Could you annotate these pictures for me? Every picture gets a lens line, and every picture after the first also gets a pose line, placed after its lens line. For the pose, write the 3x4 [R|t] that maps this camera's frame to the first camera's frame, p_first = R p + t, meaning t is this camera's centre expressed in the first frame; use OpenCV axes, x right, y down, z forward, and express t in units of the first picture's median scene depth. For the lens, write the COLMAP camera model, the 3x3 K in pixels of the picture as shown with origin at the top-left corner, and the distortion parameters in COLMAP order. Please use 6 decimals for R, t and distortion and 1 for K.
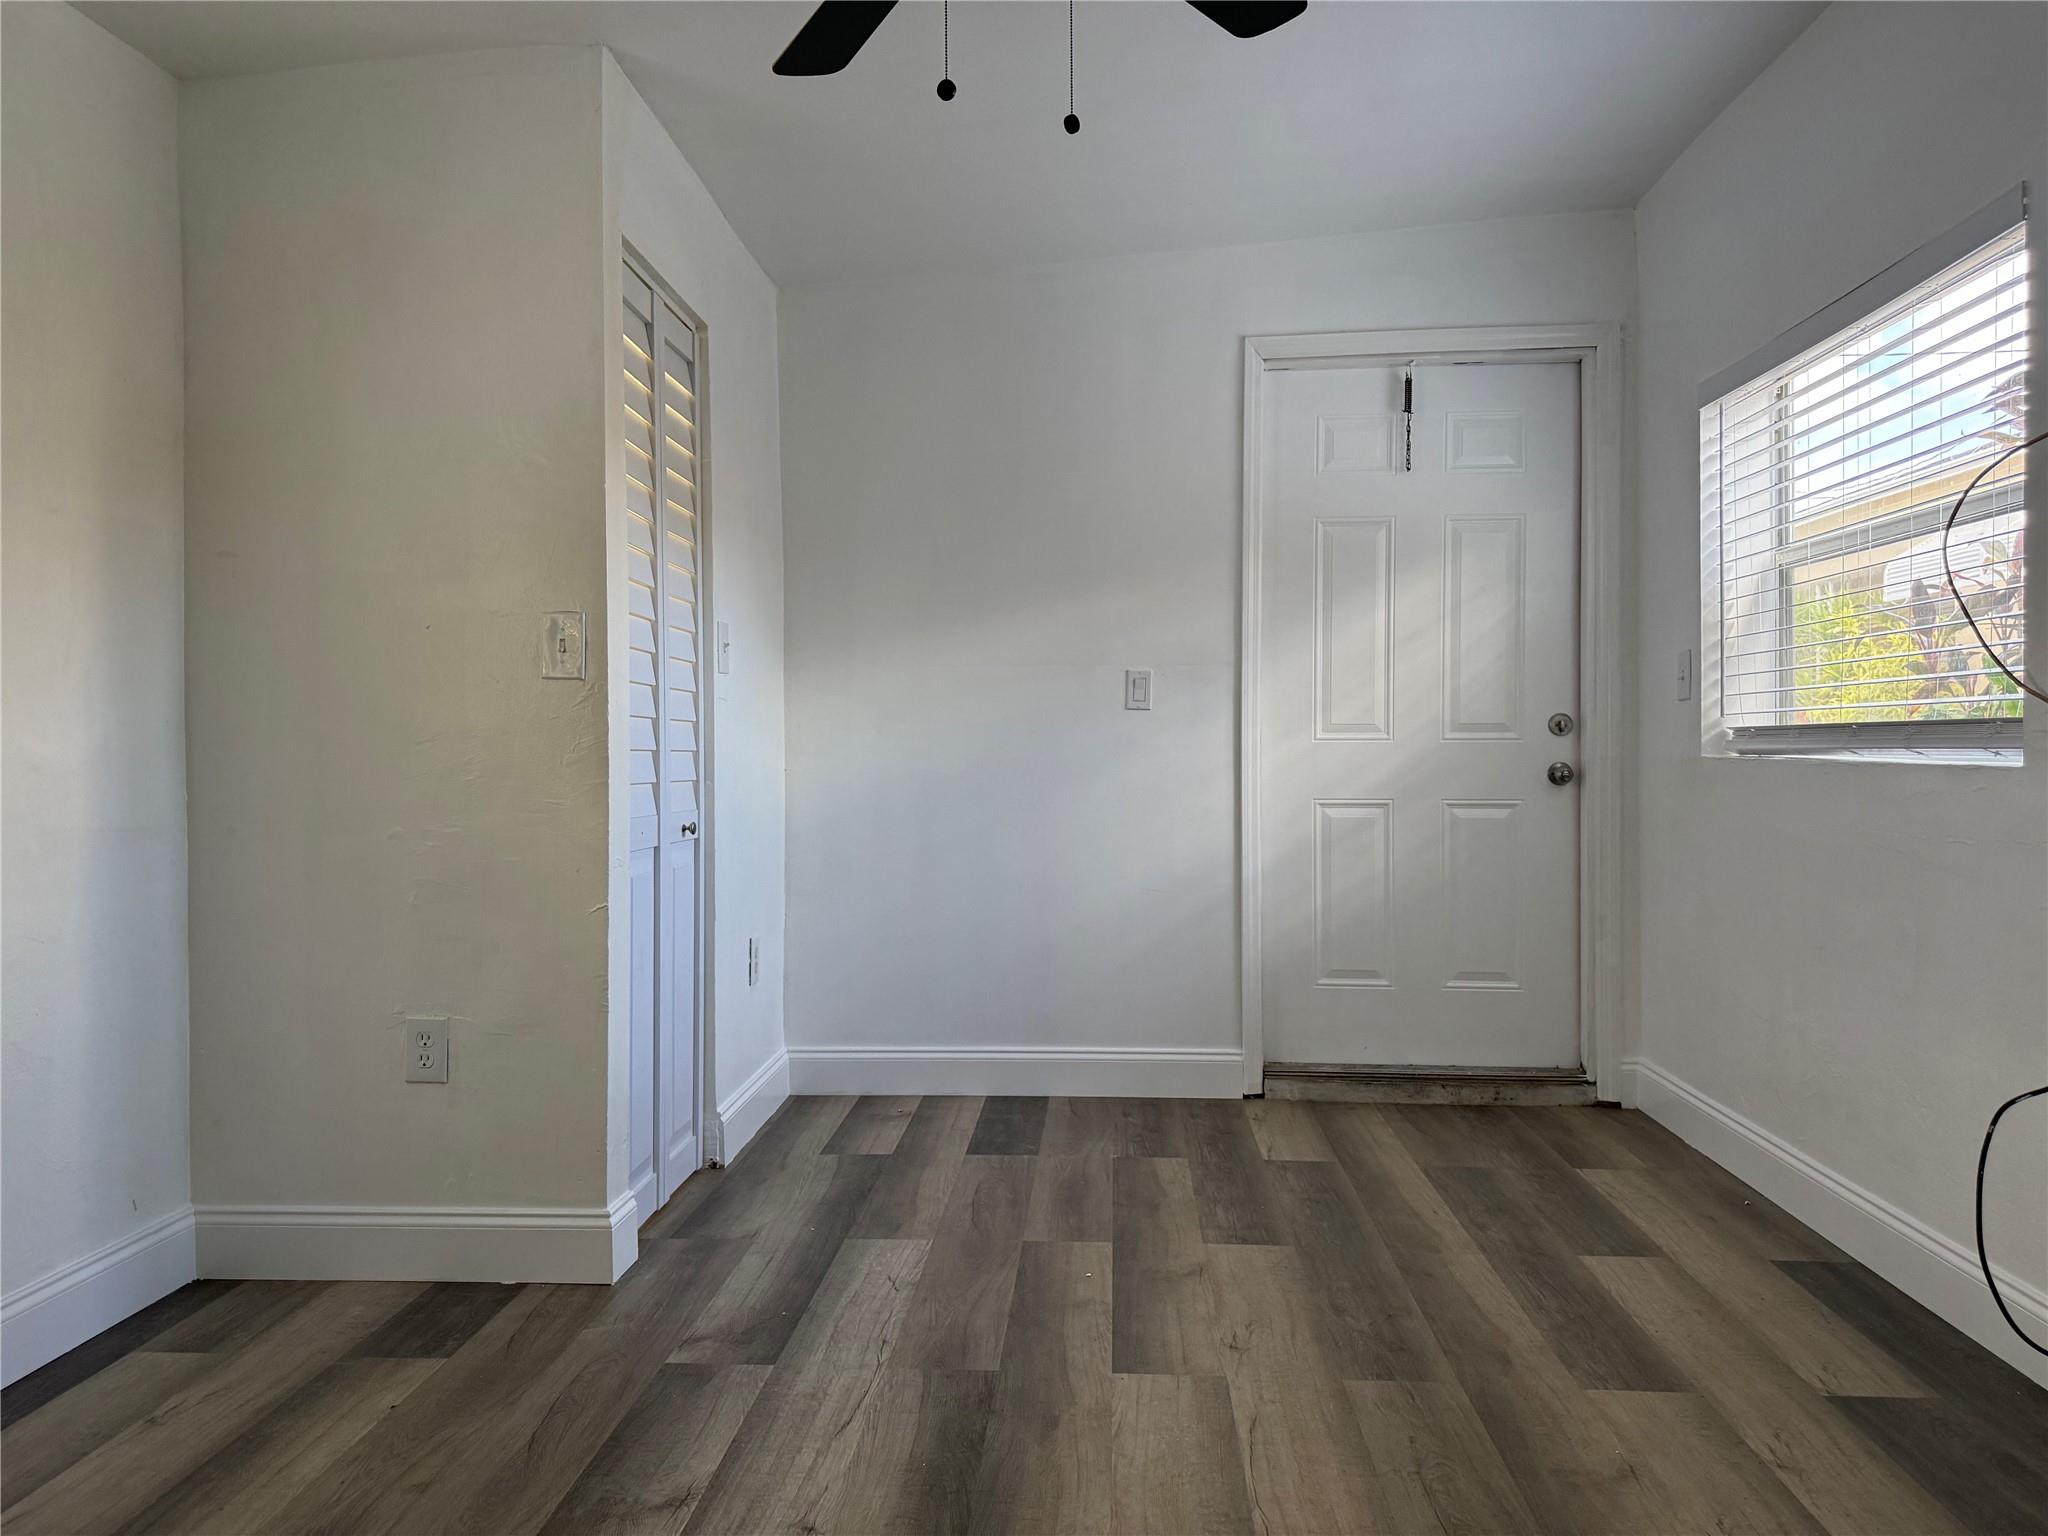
lens RADIAL K [[1481.3, 0, 1024.0], [0, 1481.3, 768.0], [0, 0, 1]] dist [0.054467, -0.070303]
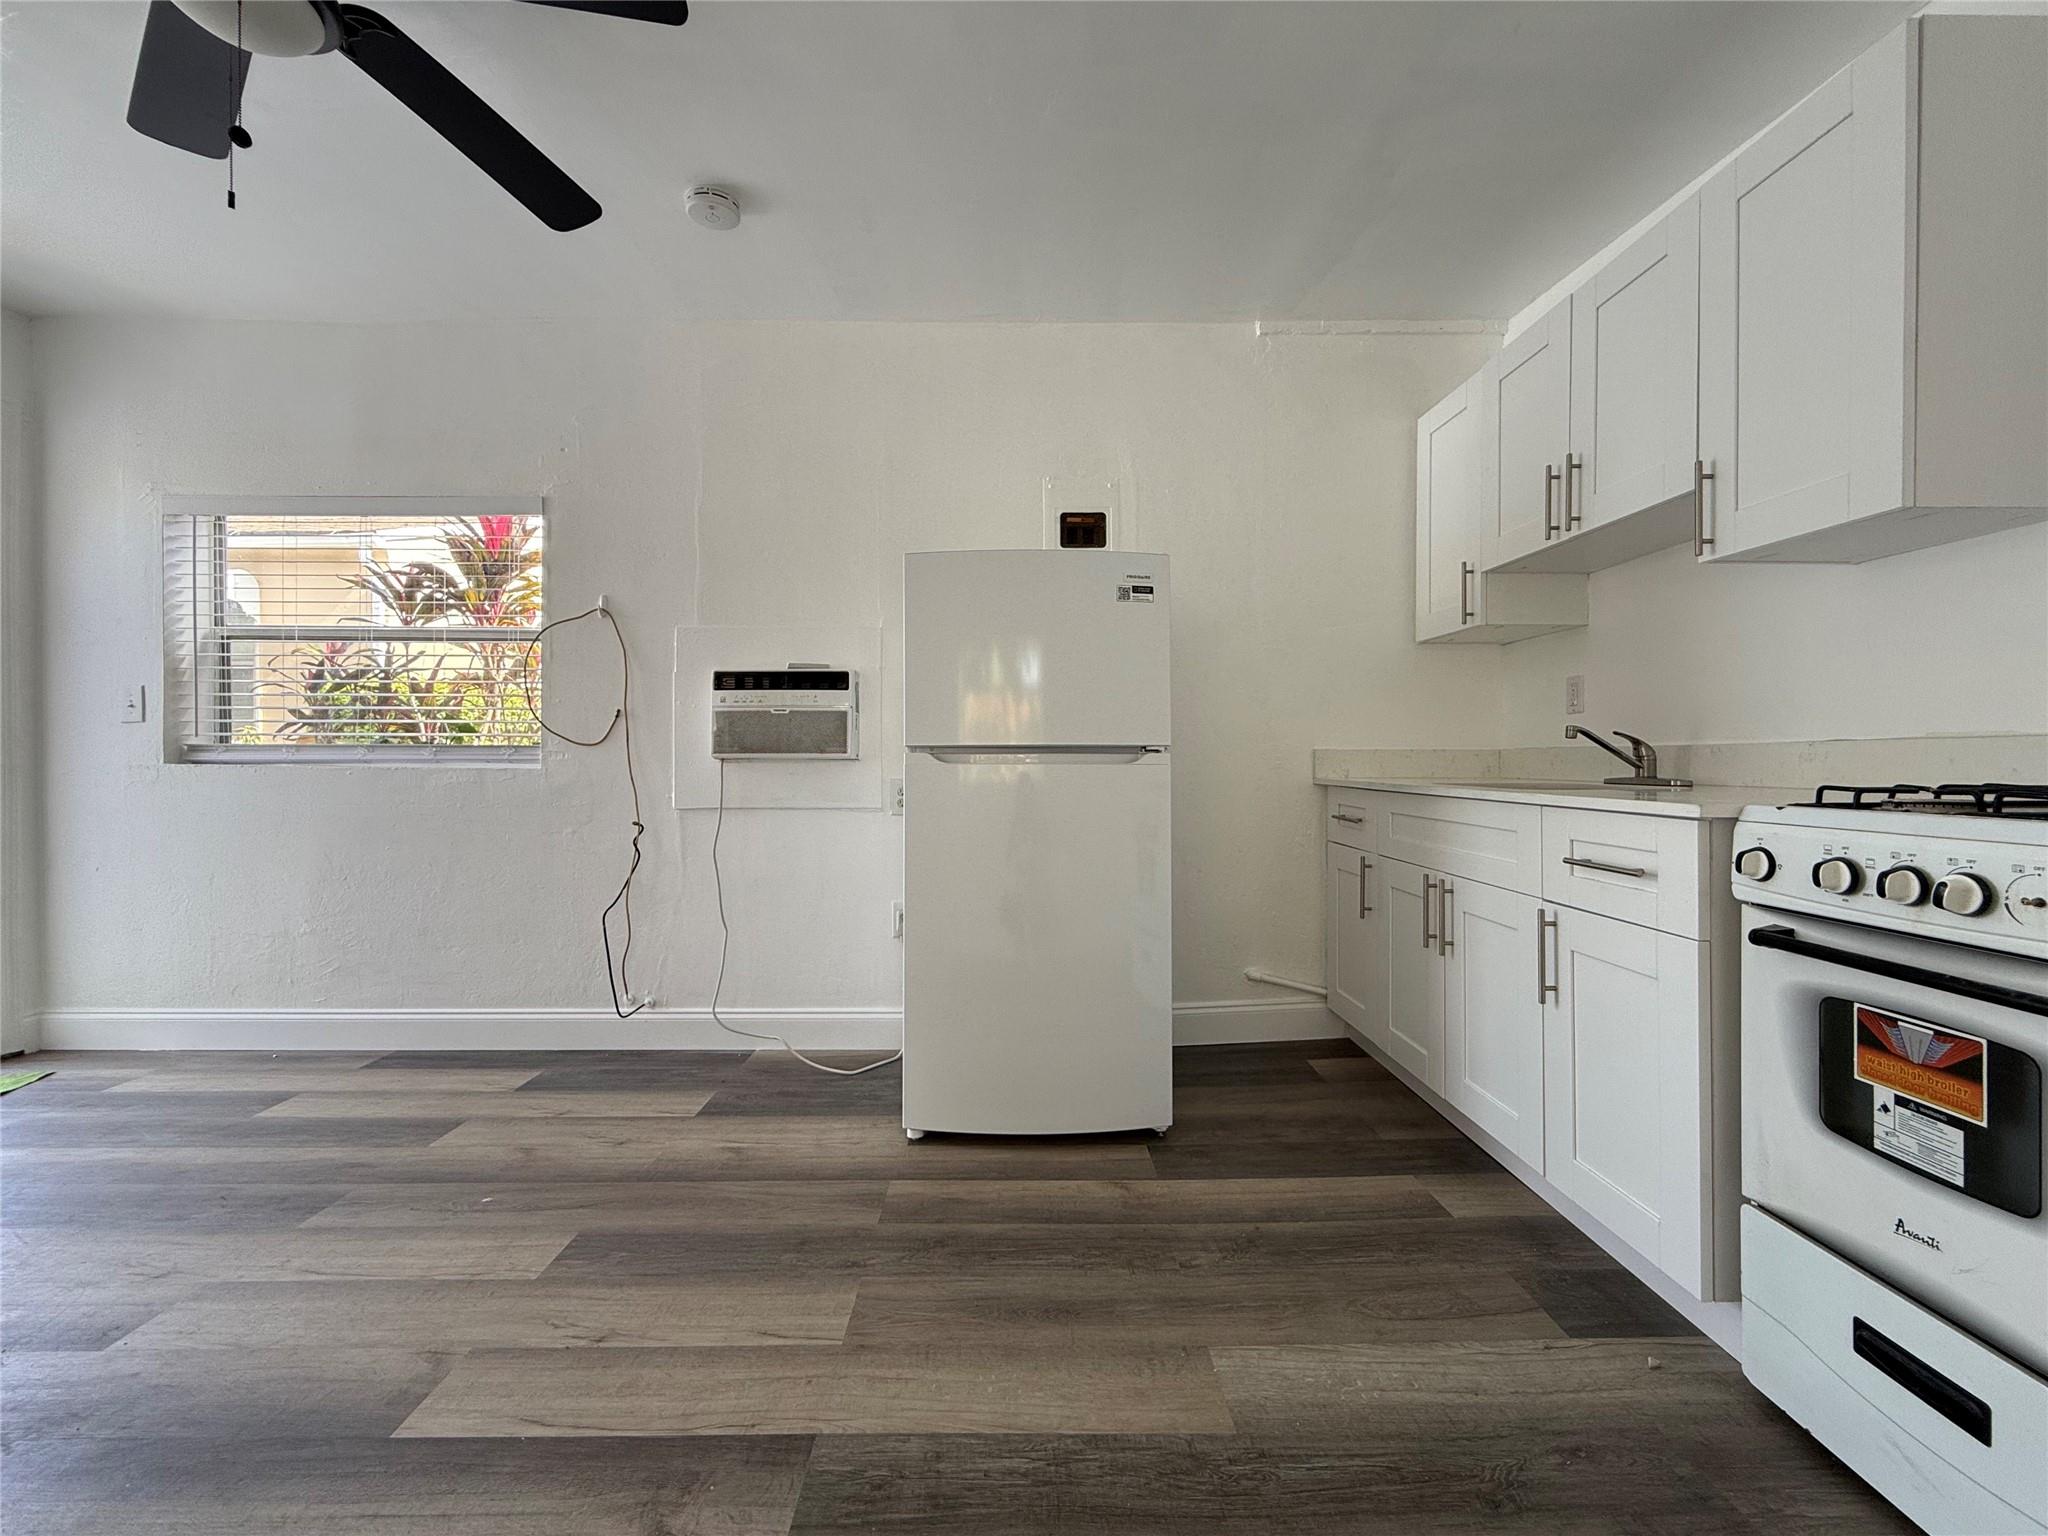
lens RADIAL K [[814.8, 0, 1016.3], [0, 814.8, 782.4], [0, 0, 1]] dist [0.006305, 0.000199]
pose [[-0.068468, -0.014402, 0.997549, -0.473516], [0.014740, 0.999772, 0.015446, 0.008470], [-0.997544, 0.015761, -0.068240, 0.341812]]
